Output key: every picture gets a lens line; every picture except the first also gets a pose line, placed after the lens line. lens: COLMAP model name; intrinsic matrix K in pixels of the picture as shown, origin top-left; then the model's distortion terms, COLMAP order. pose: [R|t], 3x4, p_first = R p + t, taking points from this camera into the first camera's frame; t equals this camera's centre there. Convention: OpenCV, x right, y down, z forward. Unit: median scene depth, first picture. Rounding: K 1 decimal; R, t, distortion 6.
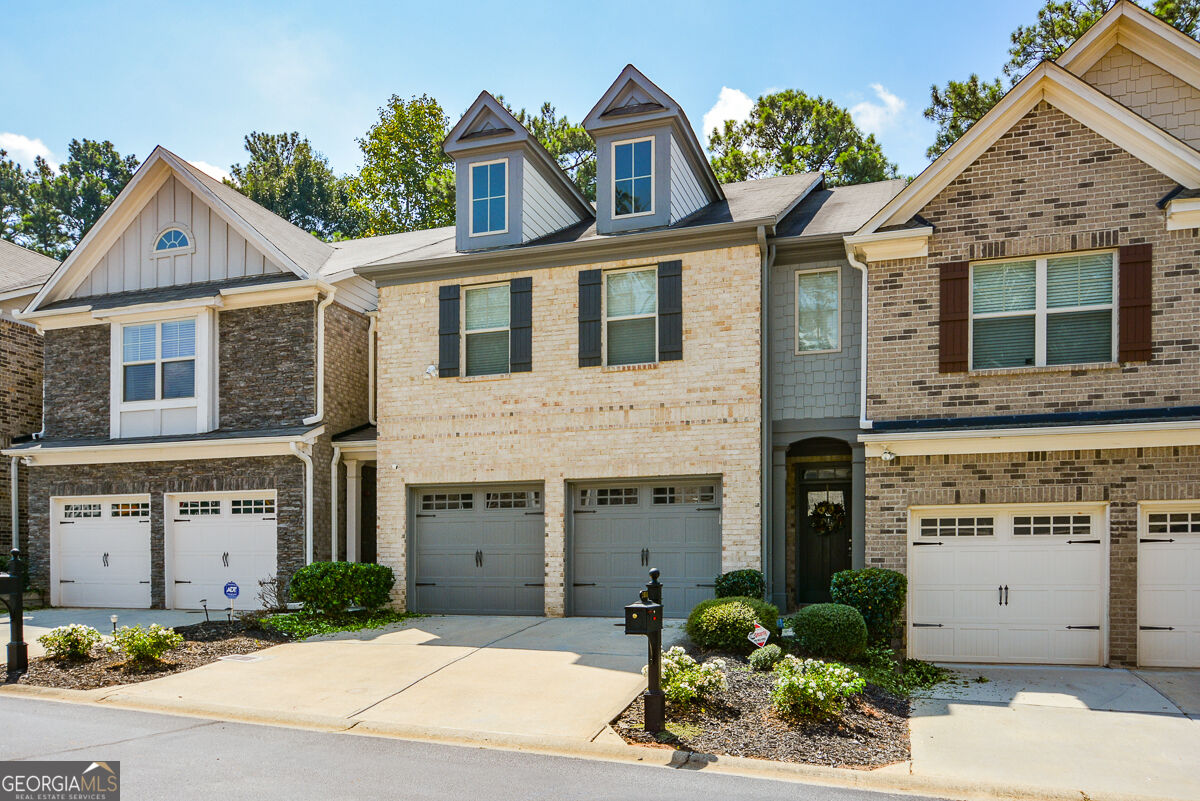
lens RADIAL K [[916.2, 0, 601.0], [0, 916.2, 586.6], [0, 0, 1]] dist [-0.002409, -0.001054]
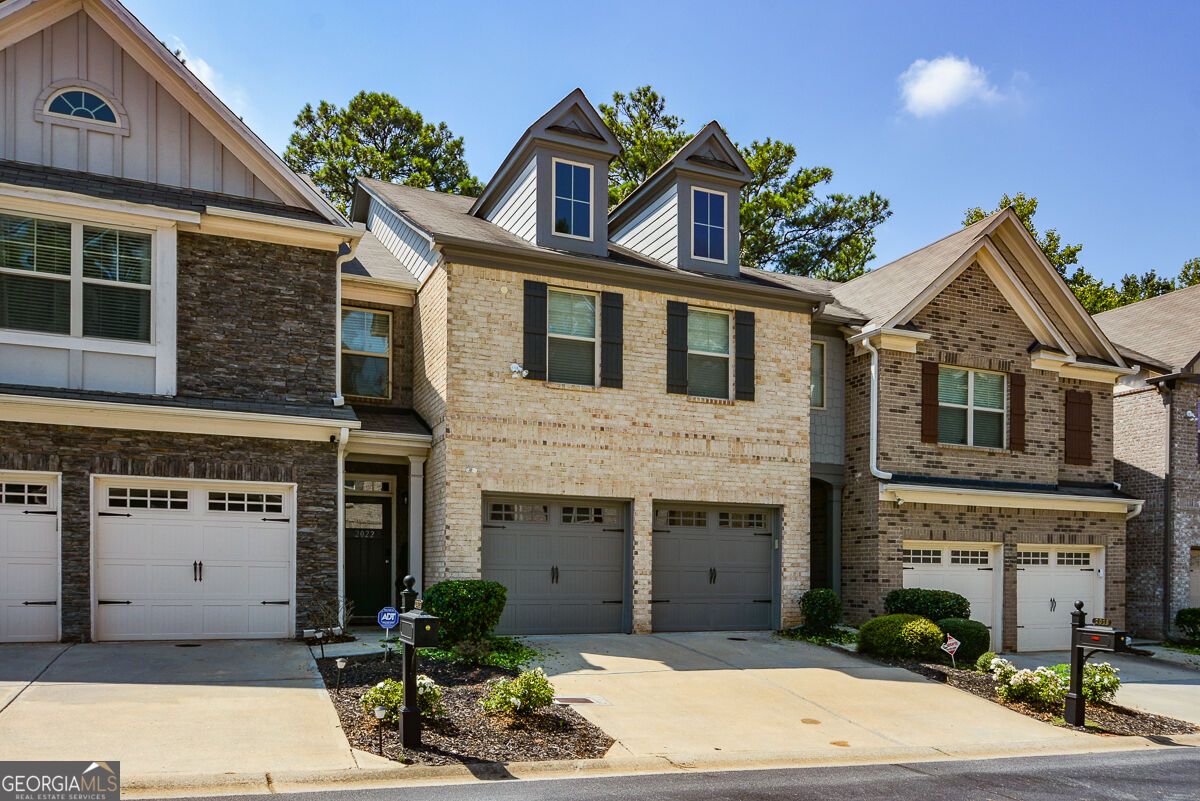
lens RADIAL K [[916.2, 0, 601.0], [0, 916.2, 586.6], [0, 0, 1]] dist [-0.002409, -0.001054]
pose [[0.744480, -0.003027, 0.667638, -0.779129], [0.001122, 0.999994, 0.003282, -0.022999], [-0.667644, -0.001694, 0.744479, 0.277570]]
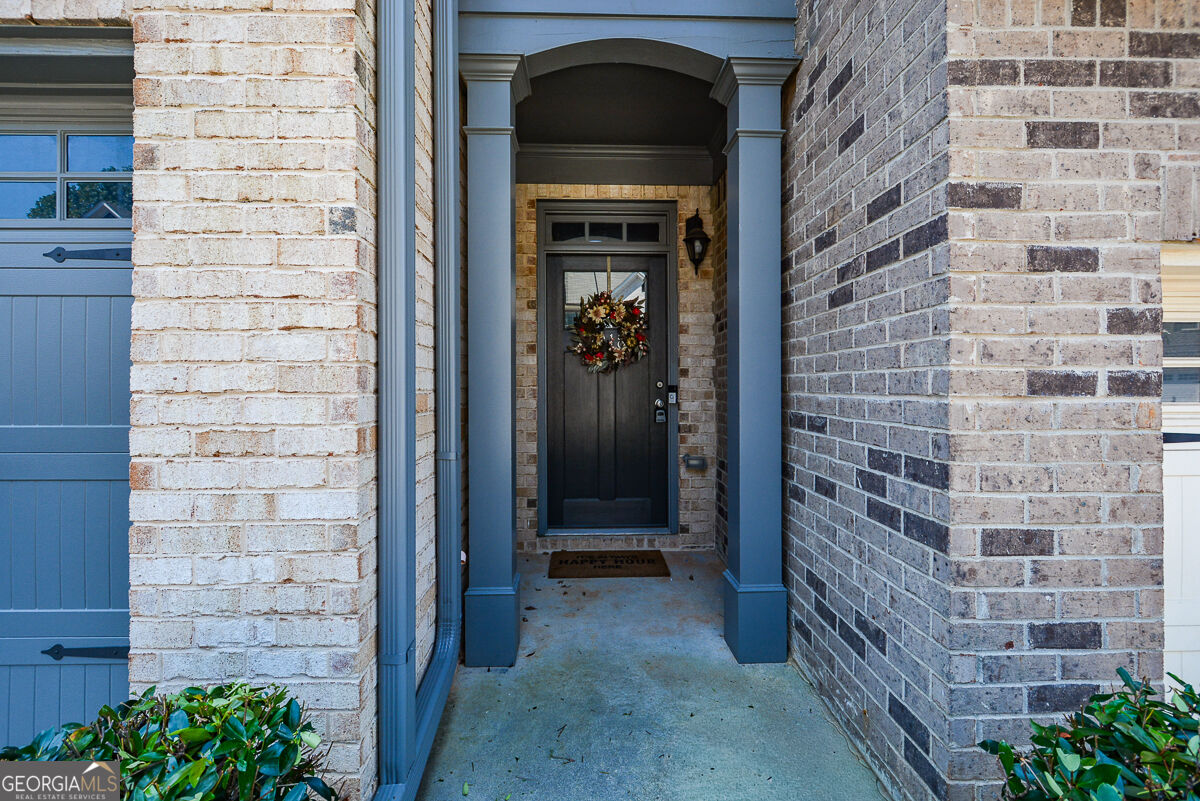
lens RADIAL K [[532.9, 0, 600.1], [0, 532.9, 385.2], [0, 0, 1]] dist [0.002137, -0.000137]
pose [[0.937990, -0.007428, 0.346582, 0.170901], [0.008396, 0.999964, -0.001289, -0.054668], [-0.346560, 0.004119, 0.938019, 0.841995]]
